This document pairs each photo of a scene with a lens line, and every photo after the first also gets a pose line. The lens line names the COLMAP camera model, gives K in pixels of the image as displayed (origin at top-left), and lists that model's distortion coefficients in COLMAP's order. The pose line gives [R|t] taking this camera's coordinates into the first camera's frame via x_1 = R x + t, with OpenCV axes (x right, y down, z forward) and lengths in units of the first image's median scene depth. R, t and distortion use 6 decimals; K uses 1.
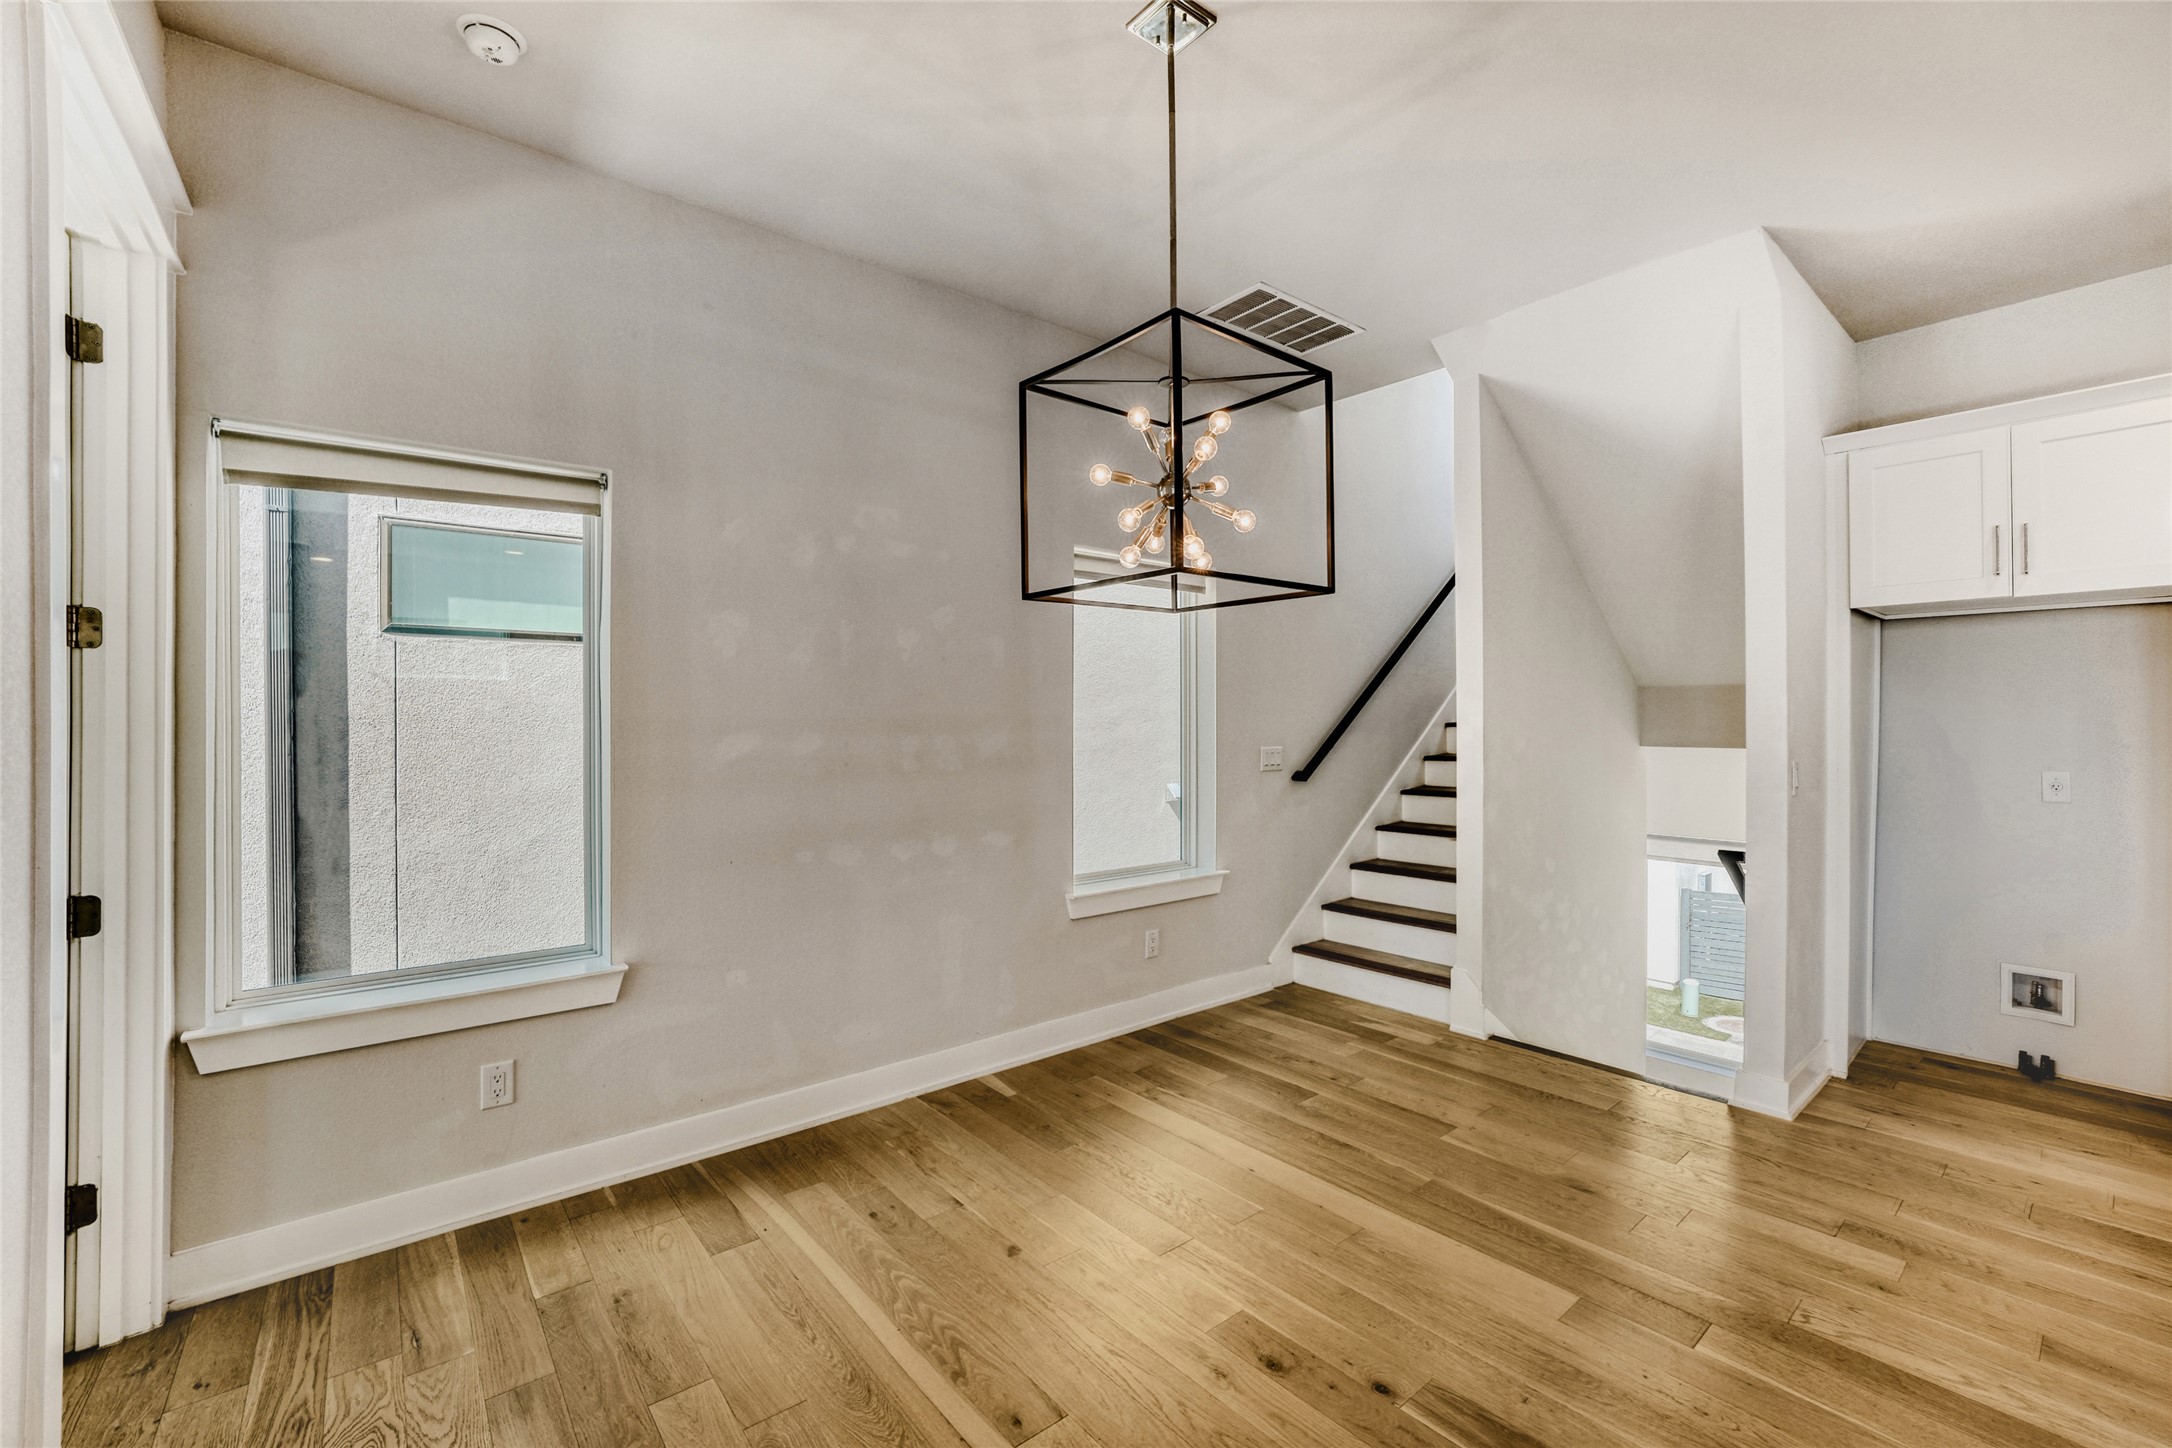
lens RADIAL K [[907.8, 0, 1107.5], [0, 907.8, 729.4], [0, 0, 1]] dist [-0.027359, 0.003279]
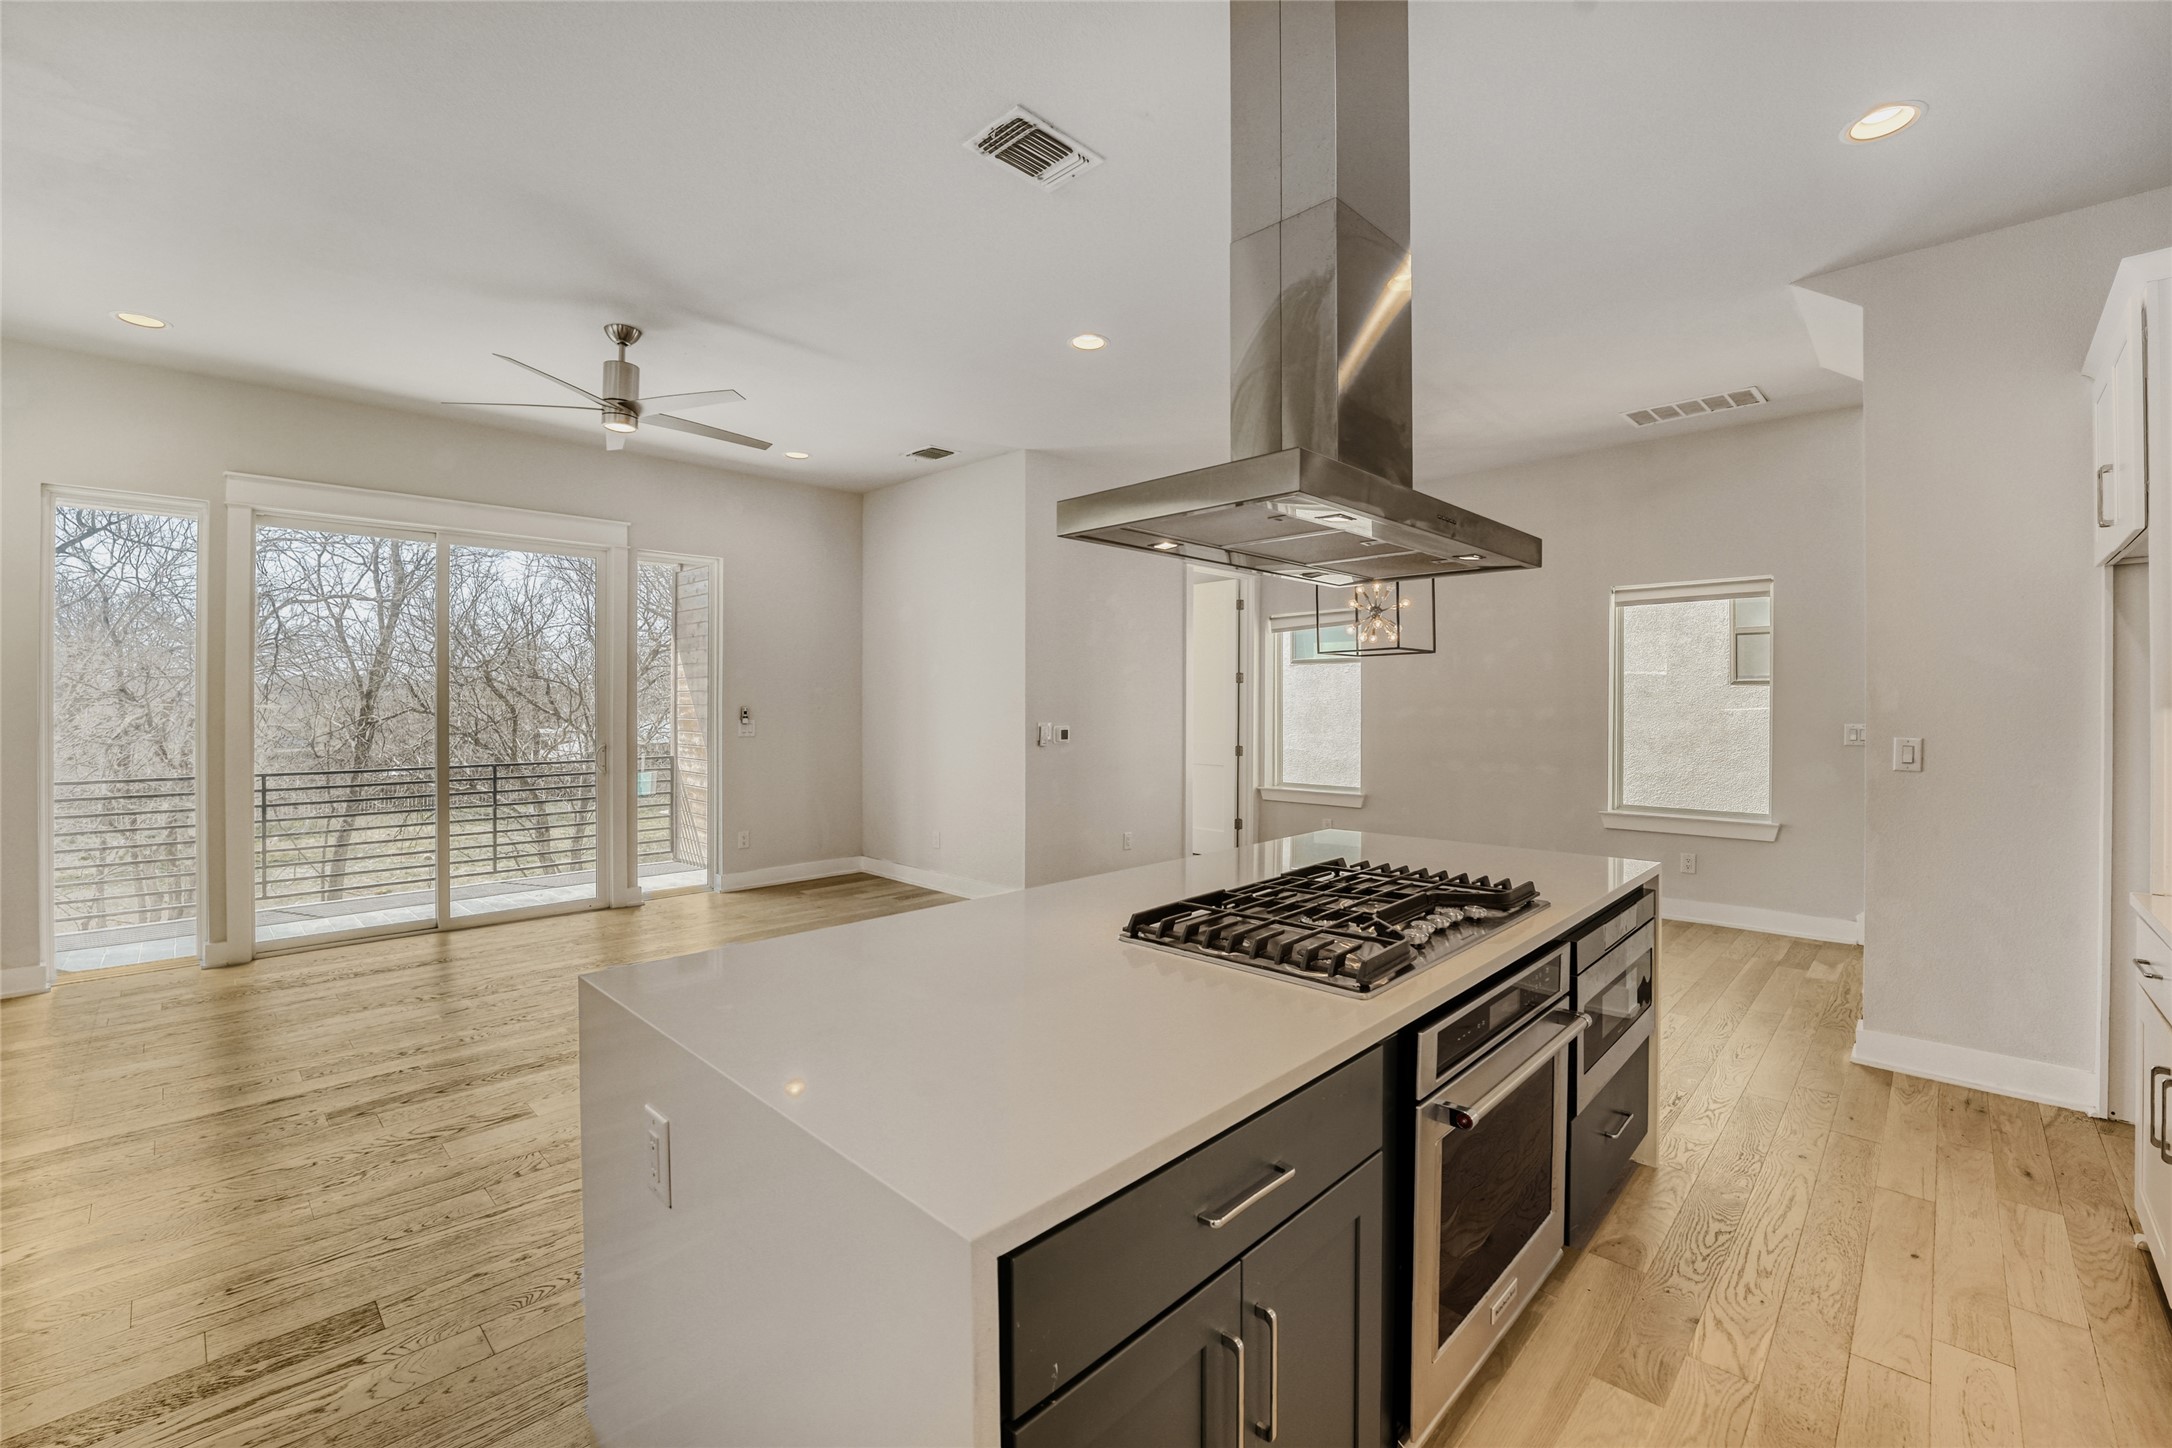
lens RADIAL K [[907.8, 0, 1087.2], [0, 907.8, 692.7], [0, 0, 1]] dist [-0.027359, 0.003279]
pose [[0.093644, -0.014095, -0.995506, 1.618403], [-0.005185, 0.999879, -0.014644, 0.007279], [0.995592, 0.006533, 0.093559, -0.042141]]
